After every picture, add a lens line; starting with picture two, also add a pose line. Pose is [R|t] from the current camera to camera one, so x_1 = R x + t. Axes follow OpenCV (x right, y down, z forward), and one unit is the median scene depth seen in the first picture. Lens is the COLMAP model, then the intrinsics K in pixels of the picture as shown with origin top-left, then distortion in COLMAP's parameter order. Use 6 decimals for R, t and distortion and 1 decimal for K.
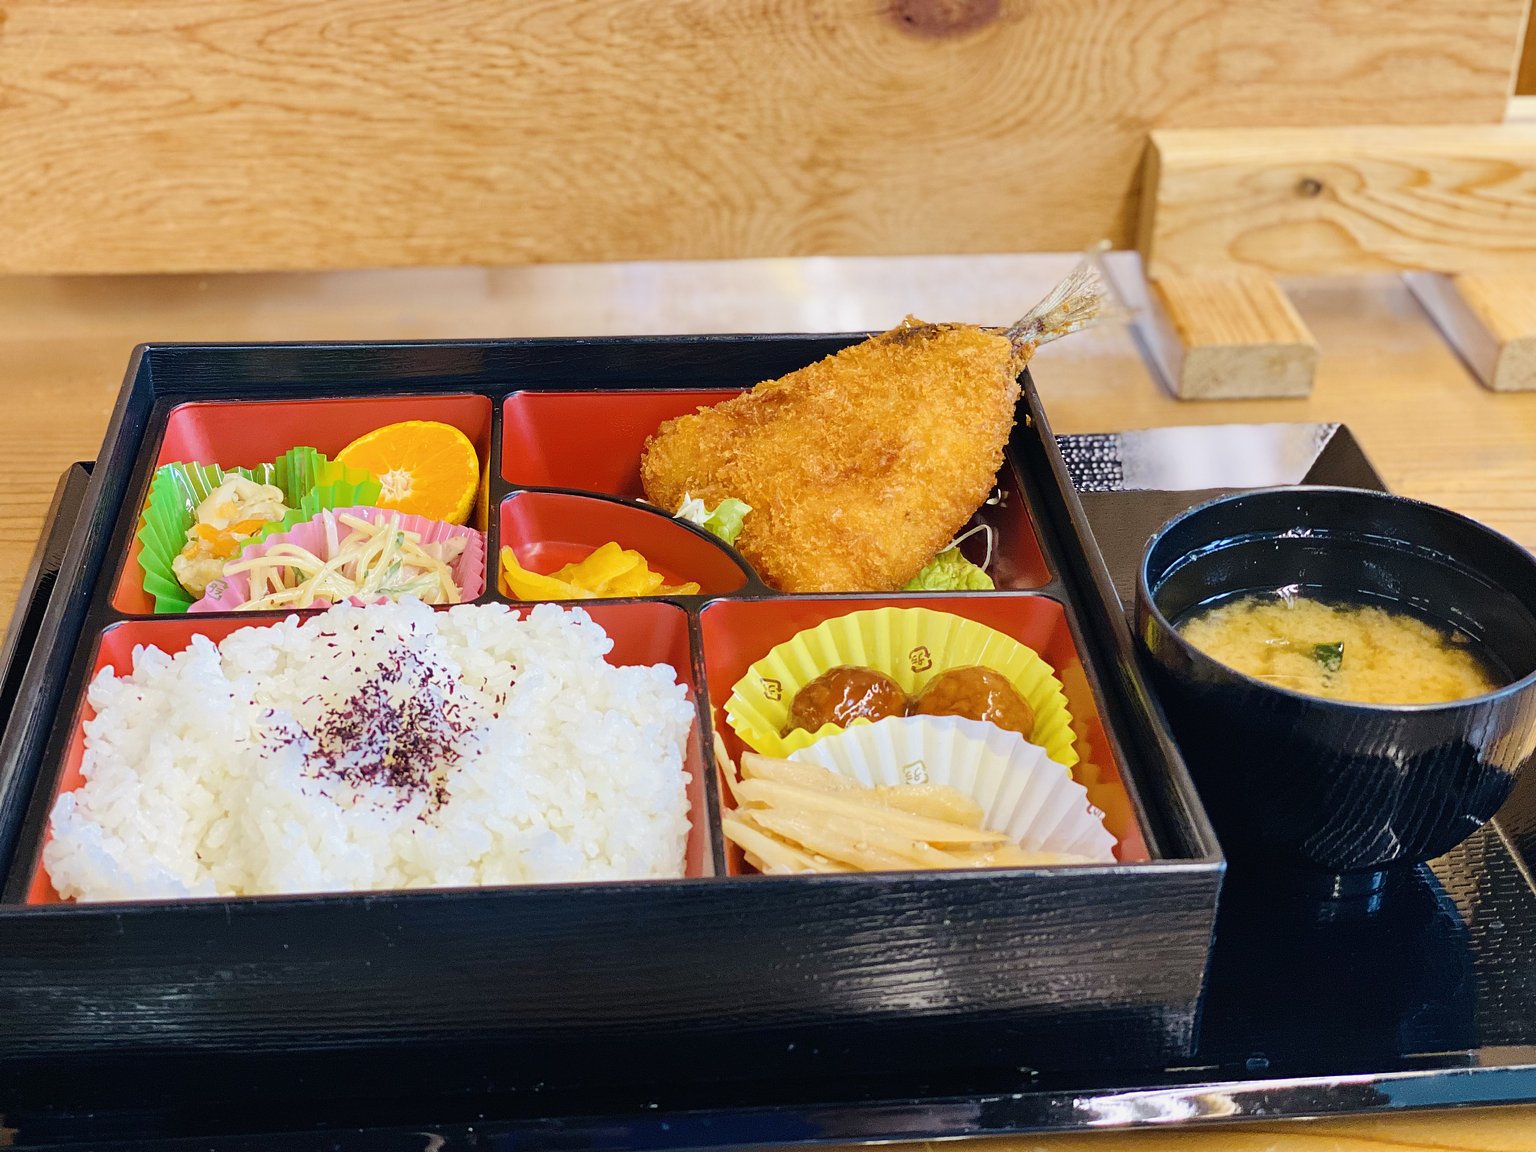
lens RADIAL K [[2372.1, 0, 776.0], [0, 2372.1, 578.1], [0, 0, 1]] dist [0.102183, 0.000000]
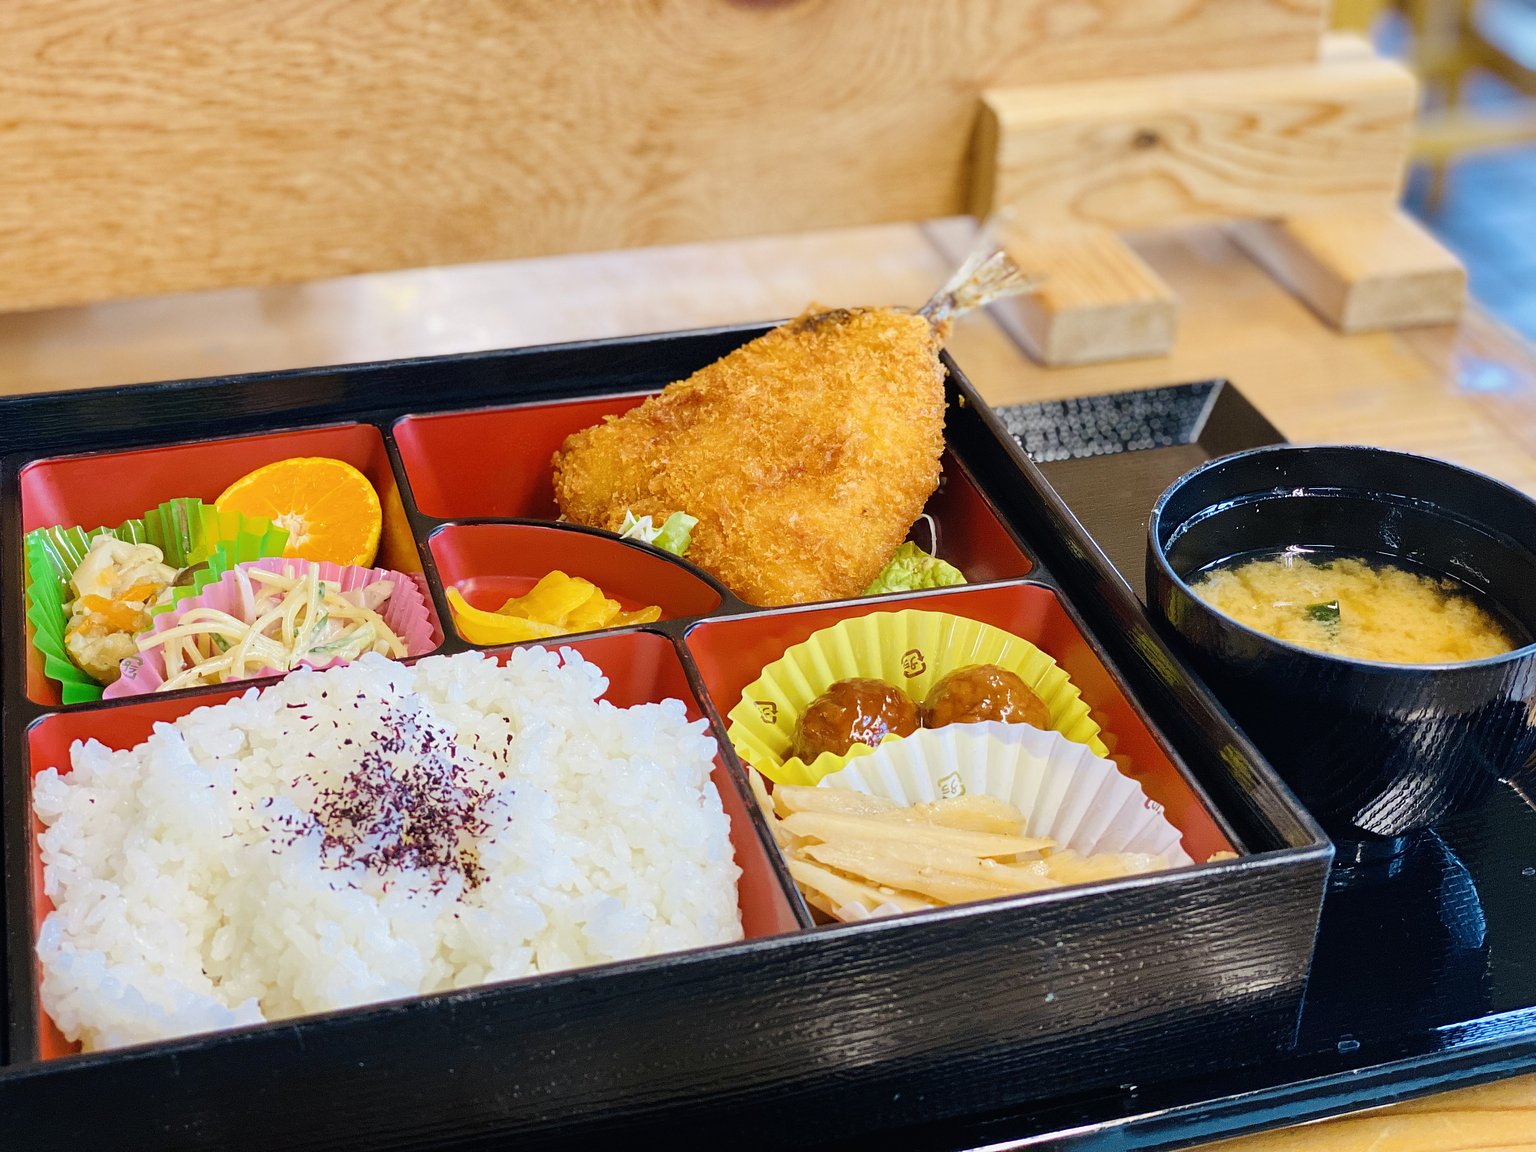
lens RADIAL K [[2372.1, 0, 767.2], [0, 2372.1, 577.1], [0, 0, 1]] dist [0.102183, 0.000000]
pose [[0.980585, -0.097958, 0.169876, -0.135518], [0.096431, 0.995190, 0.017234, -0.019274], [-0.170748, -0.000518, 0.985315, 0.069825]]
